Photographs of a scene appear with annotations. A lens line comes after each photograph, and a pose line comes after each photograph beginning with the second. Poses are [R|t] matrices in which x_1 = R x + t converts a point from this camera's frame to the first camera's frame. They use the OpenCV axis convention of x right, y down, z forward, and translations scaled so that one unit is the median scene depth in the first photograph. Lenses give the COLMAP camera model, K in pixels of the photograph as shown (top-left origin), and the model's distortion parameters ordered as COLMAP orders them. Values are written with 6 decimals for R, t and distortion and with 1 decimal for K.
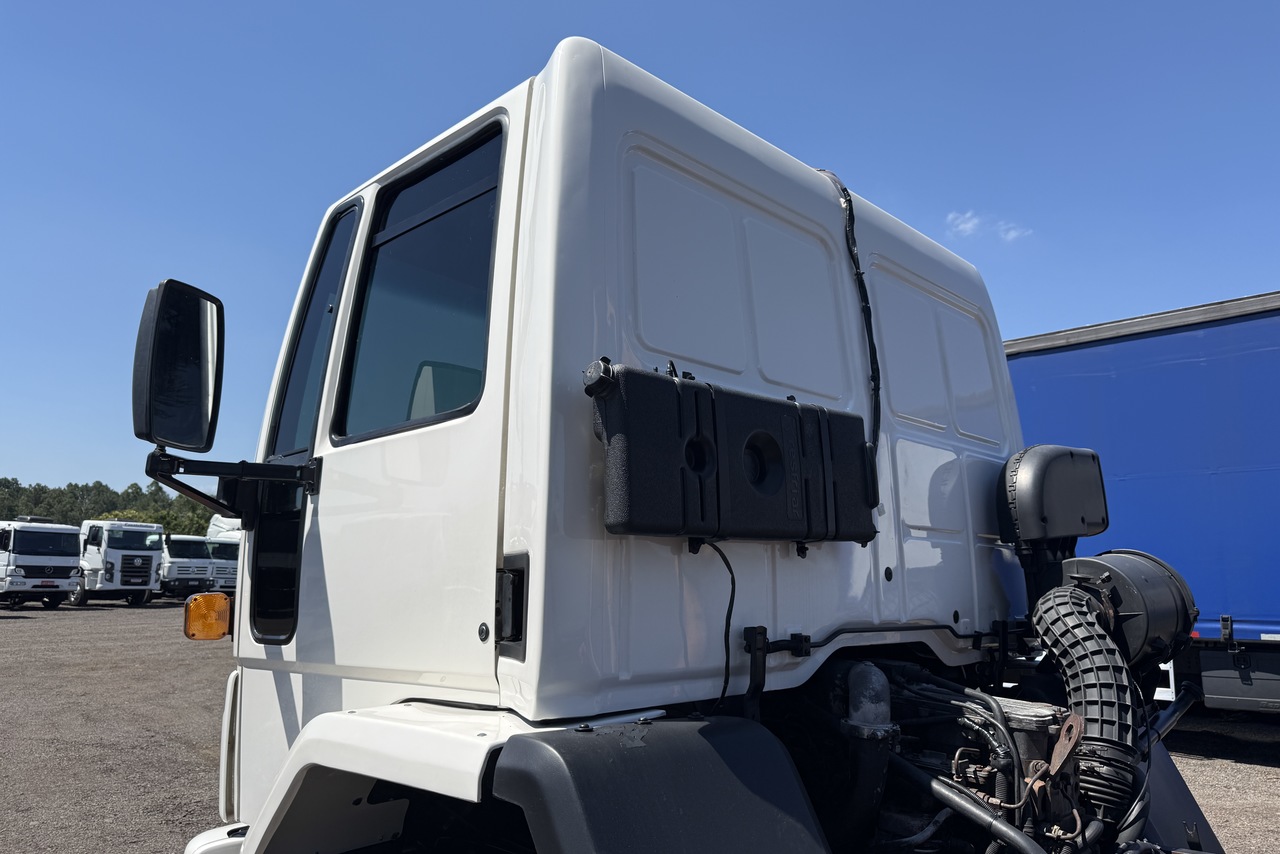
lens RADIAL K [[897.7, 0, 638.5], [0, 897.7, 433.0], [0, 0, 1]] dist [0.092710, -0.121860]
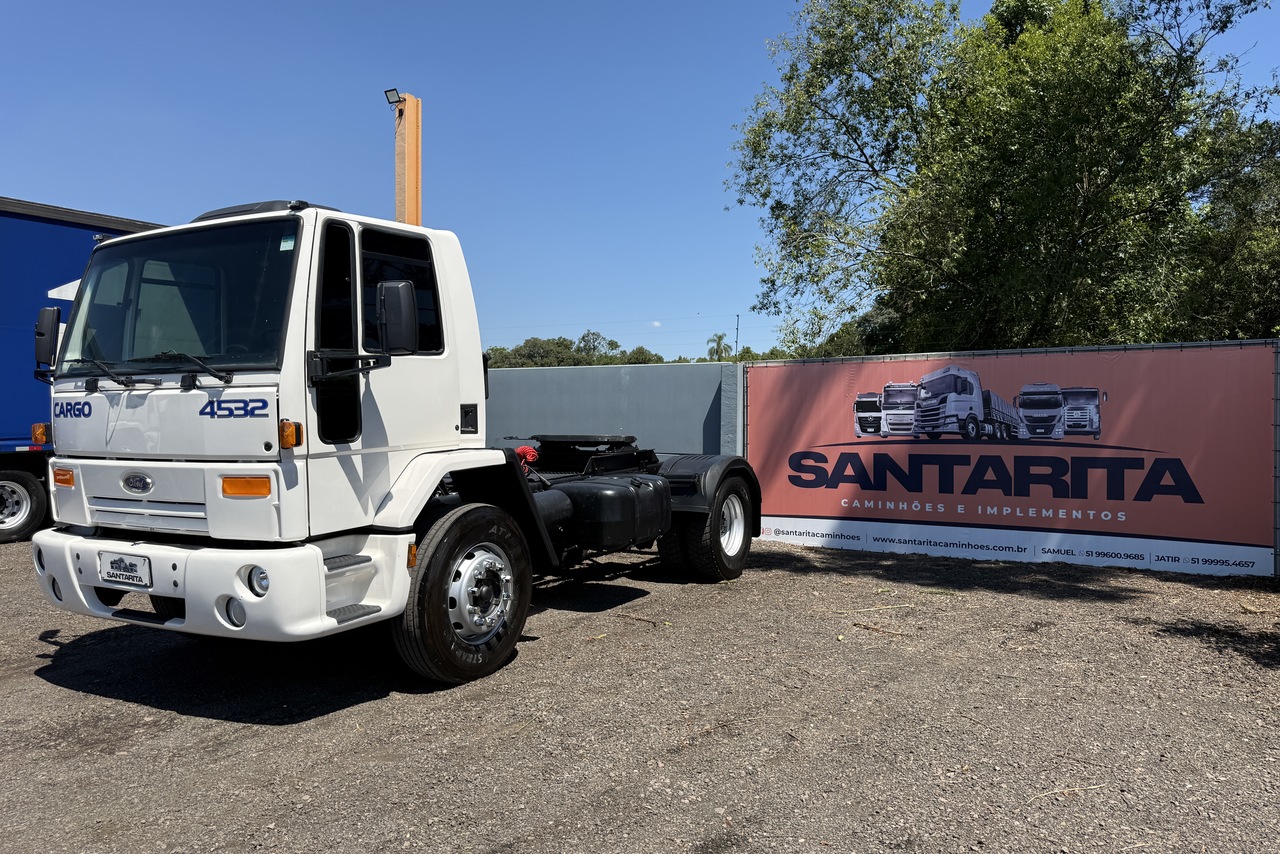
lens RADIAL K [[897.7, 0, 638.5], [0, 897.7, 433.0], [0, 0, 1]] dist [0.092710, -0.121860]
pose [[-0.261178, -0.026527, 0.964926, -2.363322], [-0.146285, 0.989165, -0.012402, 0.127292], [-0.954142, -0.144394, -0.262228, 0.839645]]
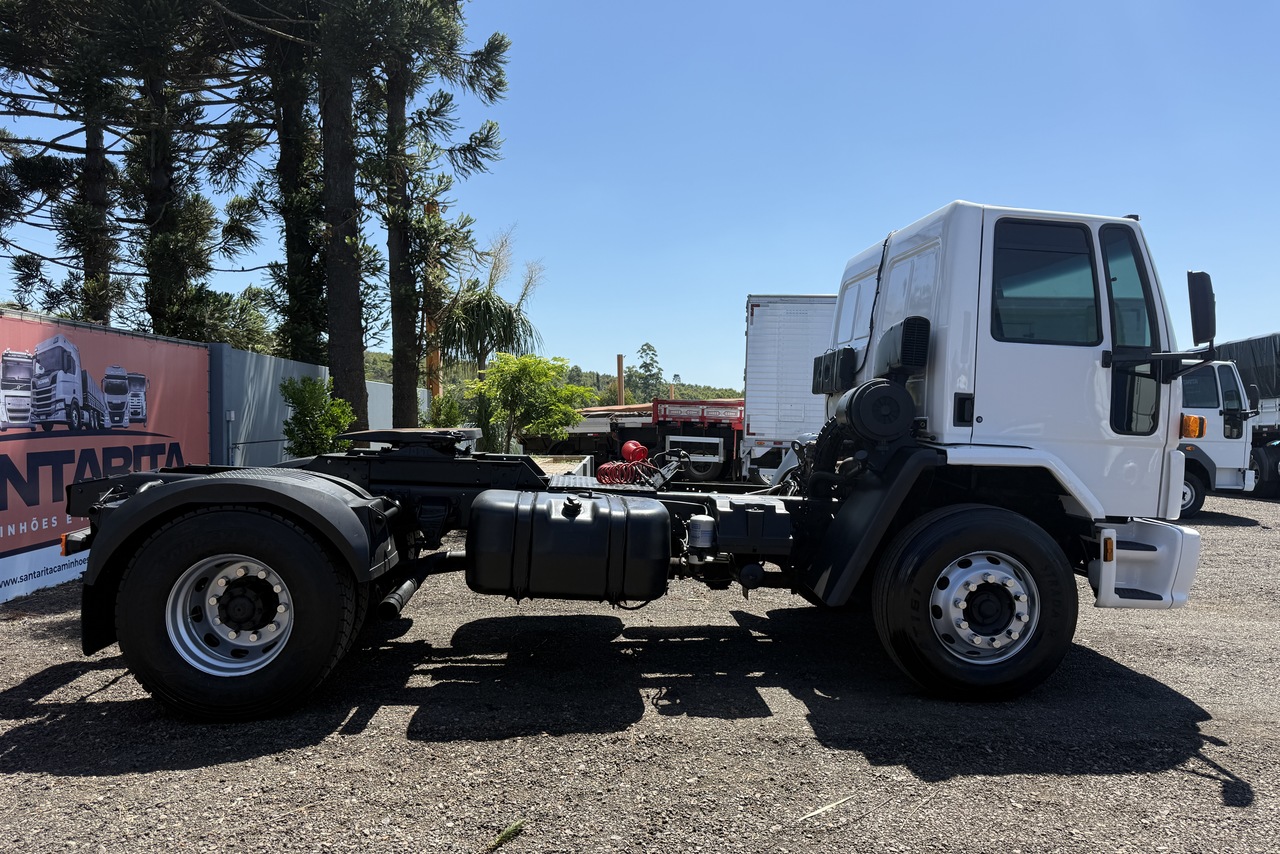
lens RADIAL K [[897.7, 0, 638.5], [0, 897.7, 433.0], [0, 0, 1]] dist [0.092710, -0.121860]
pose [[-0.659503, -0.005460, -0.751682, 2.481829], [0.094164, 0.991497, -0.089819, 0.391383], [0.745781, -0.130017, -0.653381, 2.035387]]
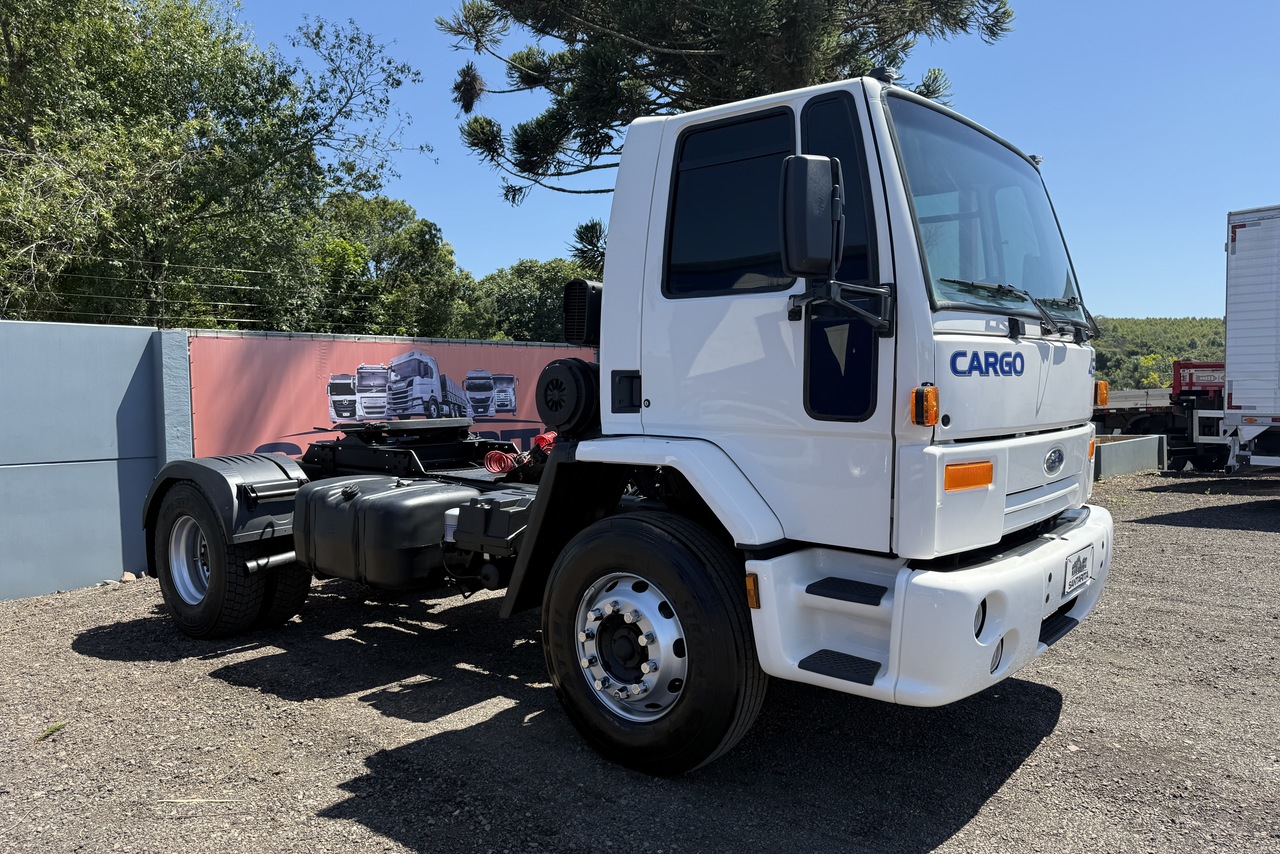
lens RADIAL K [[897.7, 0, 638.5], [0, 897.7, 433.0], [0, 0, 1]] dist [0.092710, -0.121860]
pose [[-0.997457, 0.015565, -0.069550, 0.600503], [0.023306, 0.993444, -0.111918, 0.472767], [0.067352, -0.113254, -0.991281, 2.791509]]
